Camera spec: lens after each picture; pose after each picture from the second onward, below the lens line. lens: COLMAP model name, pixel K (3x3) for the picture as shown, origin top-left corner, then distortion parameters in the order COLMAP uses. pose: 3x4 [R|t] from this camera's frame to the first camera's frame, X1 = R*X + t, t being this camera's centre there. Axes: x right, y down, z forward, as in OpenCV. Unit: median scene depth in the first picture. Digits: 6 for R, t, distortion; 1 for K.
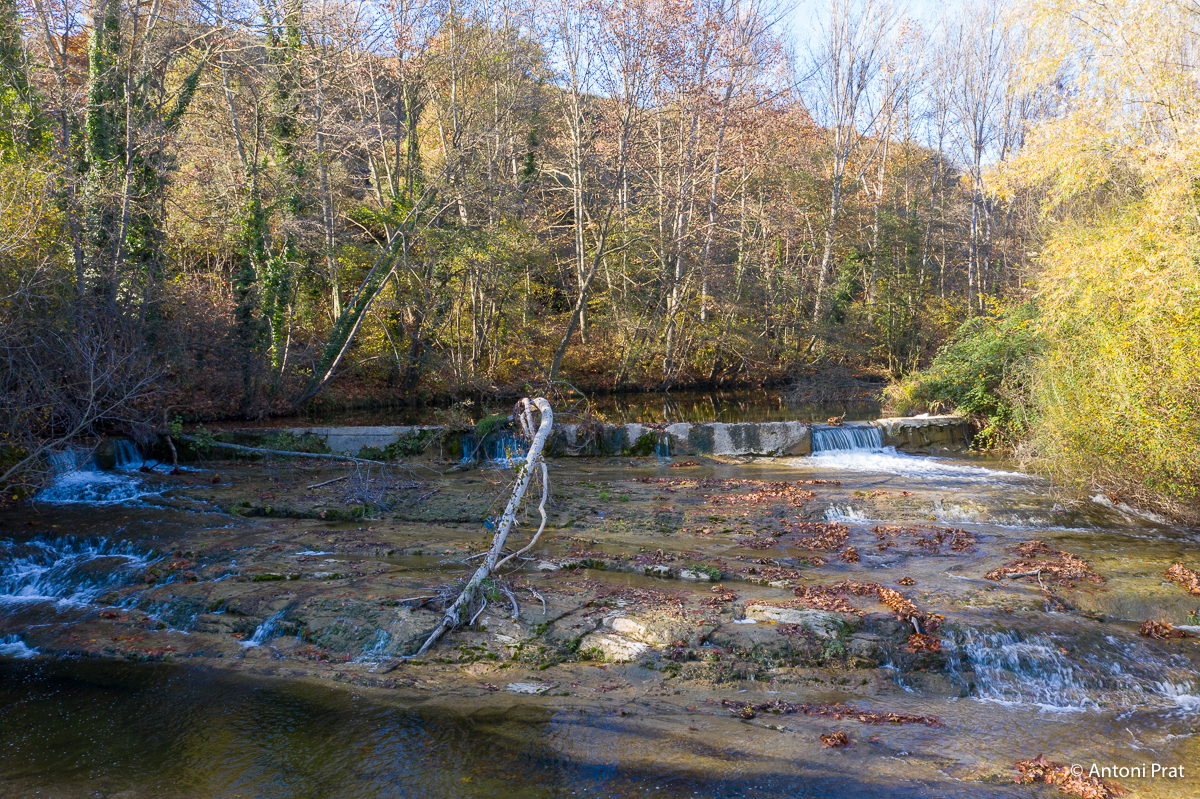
lens RADIAL K [[934.3, 0, 575.9], [0, 934.3, 399.4], [0, 0, 1]] dist [-0.003237, 0.004073]
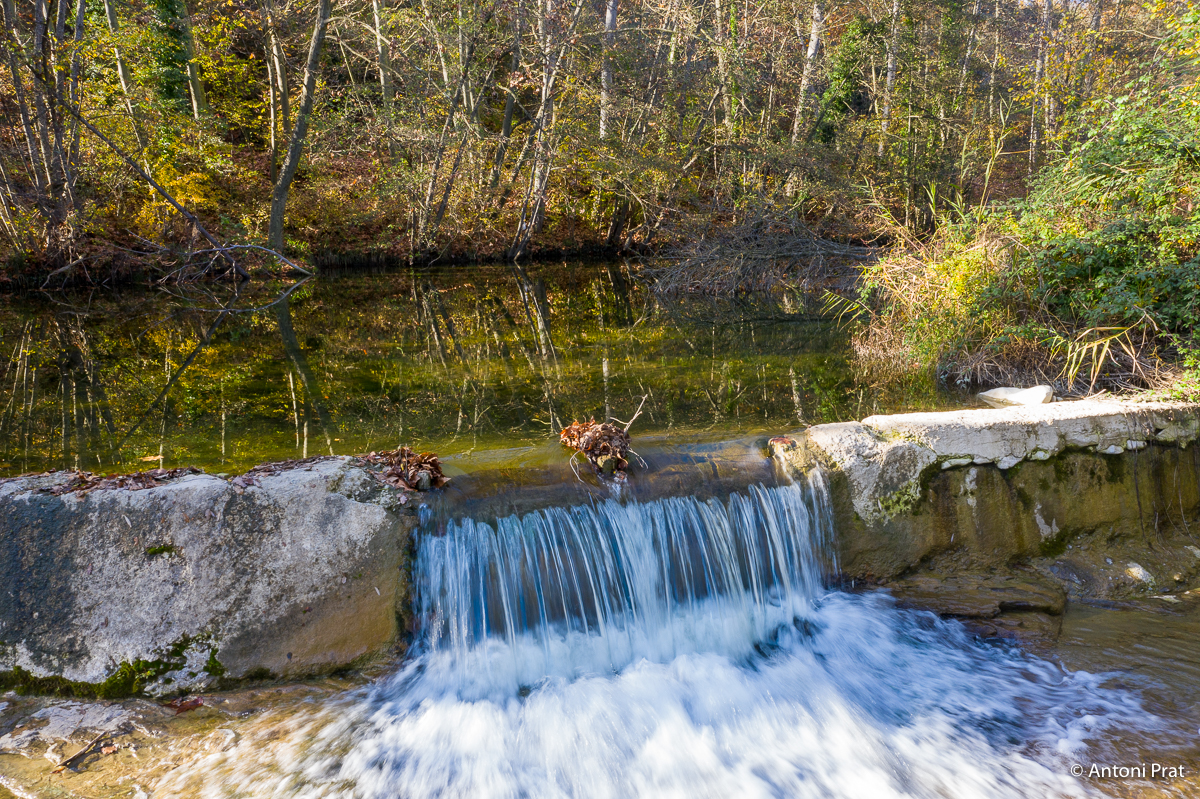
lens RADIAL K [[961.4, 0, 581.4], [0, 961.4, 403.6], [0, 0, 1]] dist [-0.011395, 0.007303]
pose [[1.000000, -0.000208, -0.000489, 0.385781], [0.000276, 0.989756, 0.142766, -0.019405], [0.000454, -0.142766, 0.989756, 1.122039]]
